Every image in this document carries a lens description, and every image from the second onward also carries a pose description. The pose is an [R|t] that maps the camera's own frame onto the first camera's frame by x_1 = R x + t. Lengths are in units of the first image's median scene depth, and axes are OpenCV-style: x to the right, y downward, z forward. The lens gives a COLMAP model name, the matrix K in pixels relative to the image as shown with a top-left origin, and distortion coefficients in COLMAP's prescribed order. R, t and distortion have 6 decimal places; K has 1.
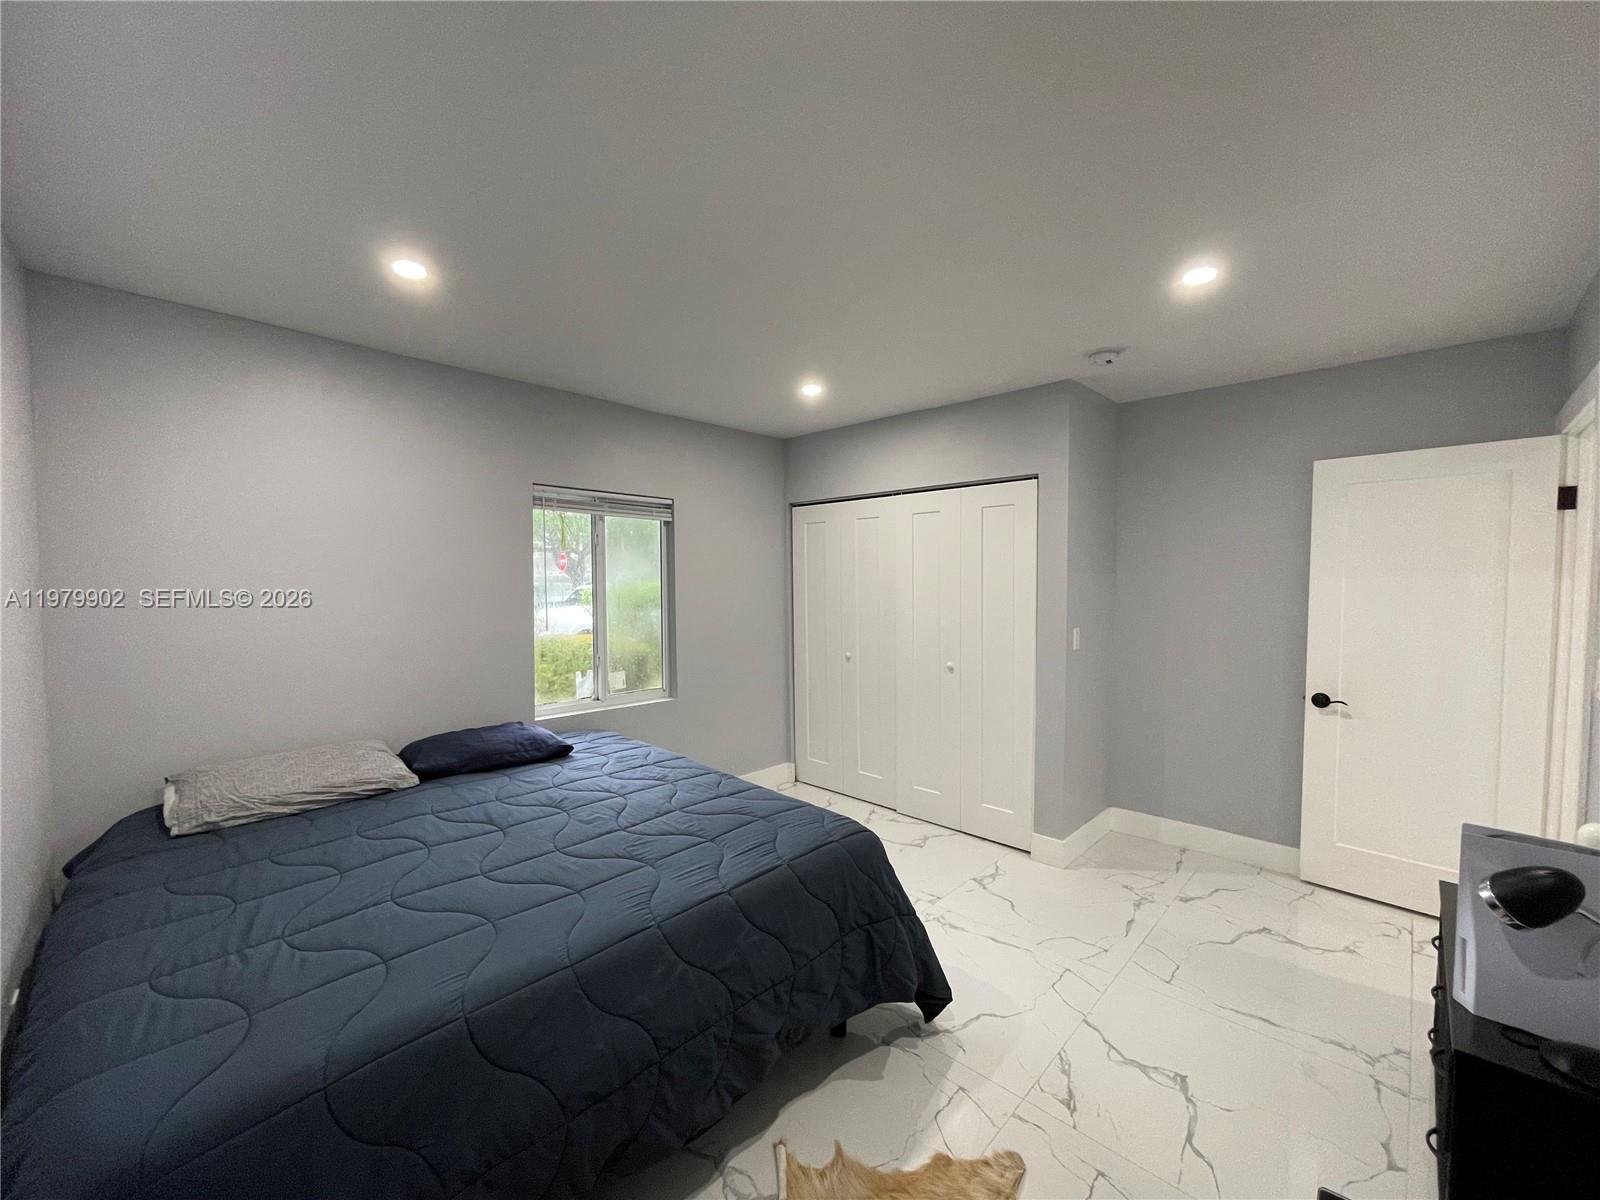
lens RADIAL K [[646.0, 0, 795.1], [0, 646.0, 606.4], [0, 0, 1]] dist [-0.001681, 0.000788]
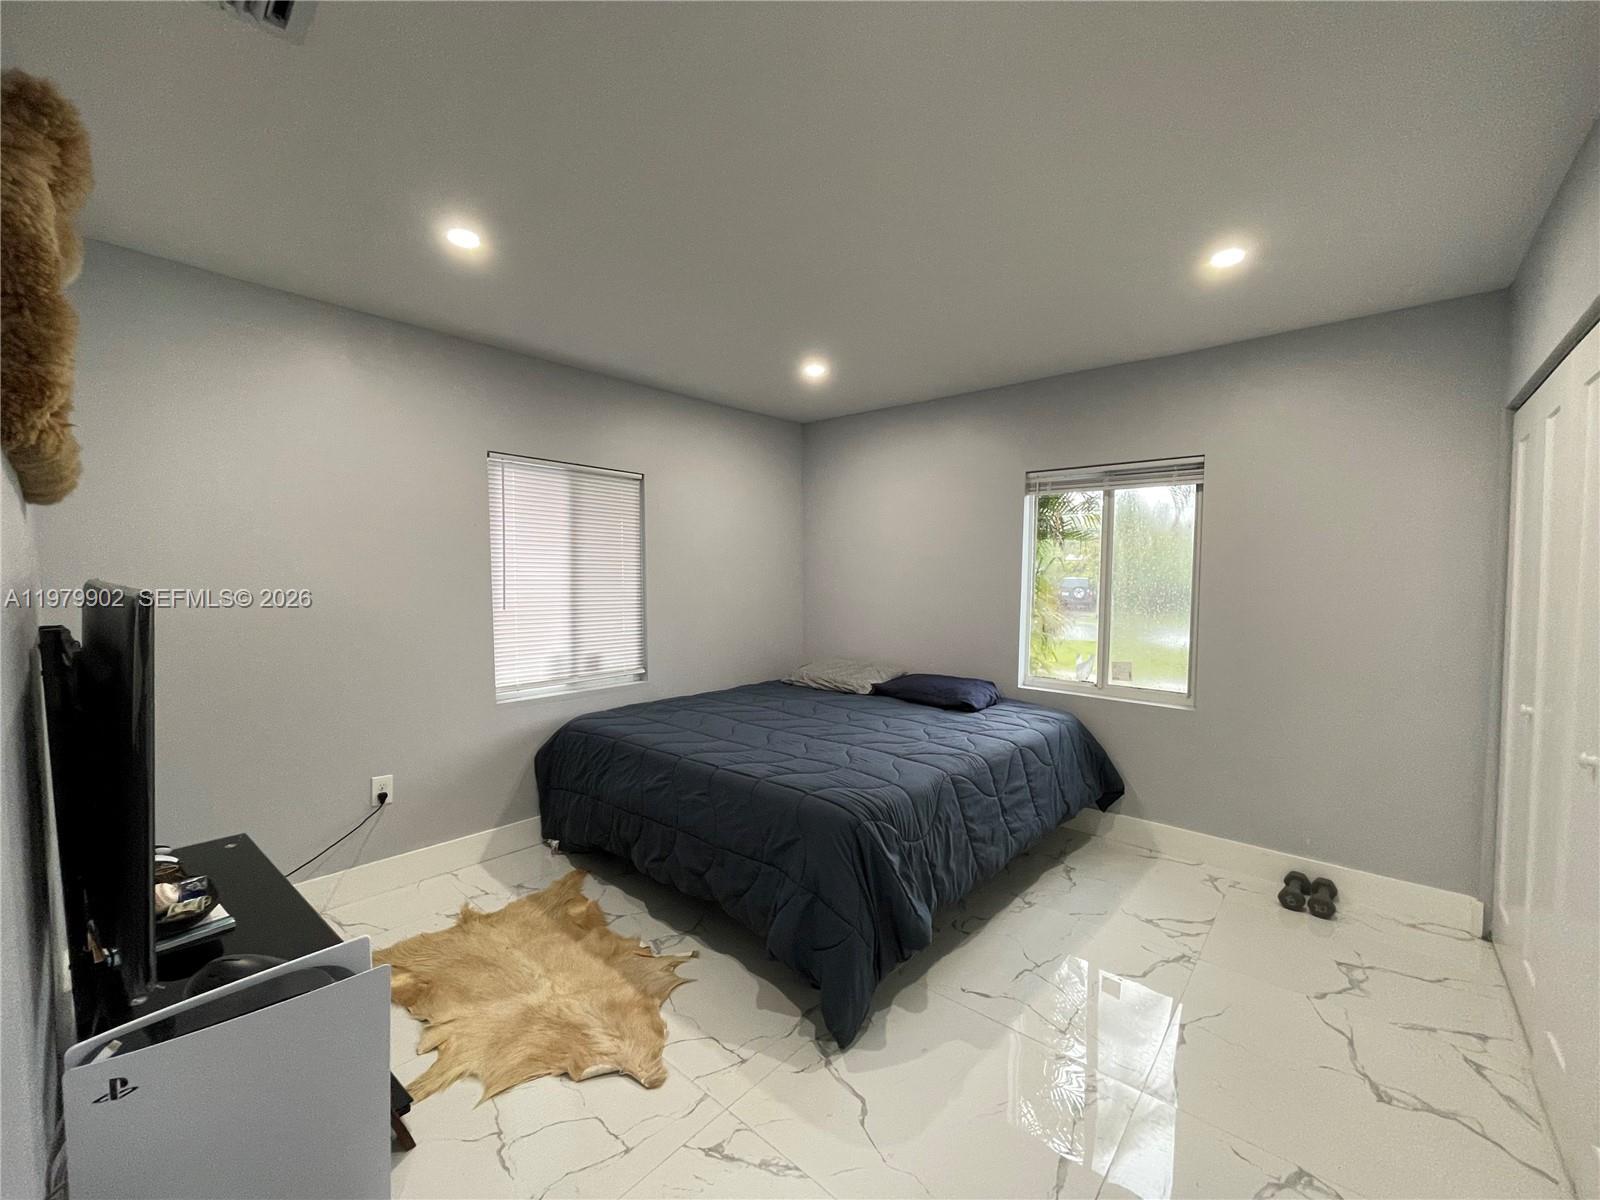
lens RADIAL K [[646.0, 0, 792.1], [0, 646.0, 597.8], [0, 0, 1]] dist [-0.001681, 0.000788]
pose [[0.045230, 0.038265, -0.998243, 0.998522], [-0.047951, 0.998197, 0.036090, 0.004160], [0.997825, 0.046235, 0.046984, 0.818082]]
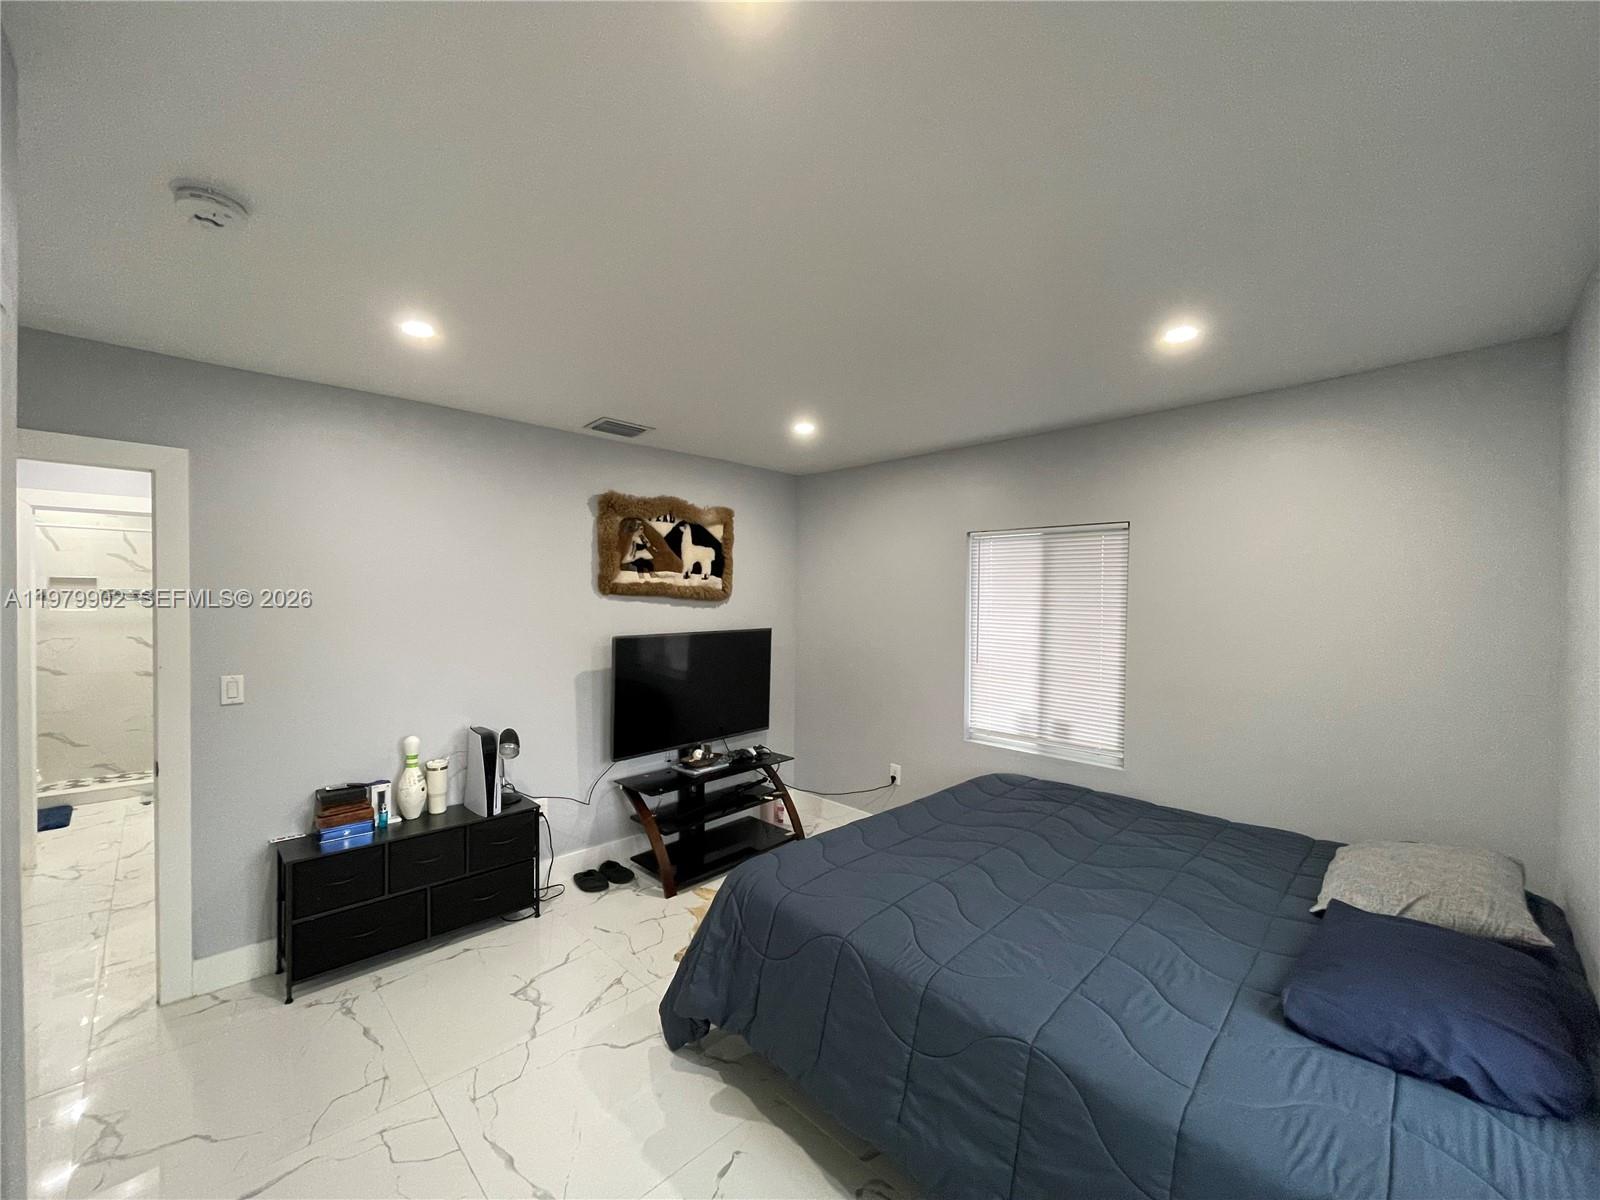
lens RADIAL K [[646.0, 0, 800.4], [0, 646.0, 599.7], [0, 0, 1]] dist [-0.001681, 0.000788]
pose [[-0.999758, -0.014063, 0.016911, 0.003696], [-0.013227, 0.998733, 0.048562, -0.124419], [-0.017572, 0.048327, -0.998677, 1.905682]]
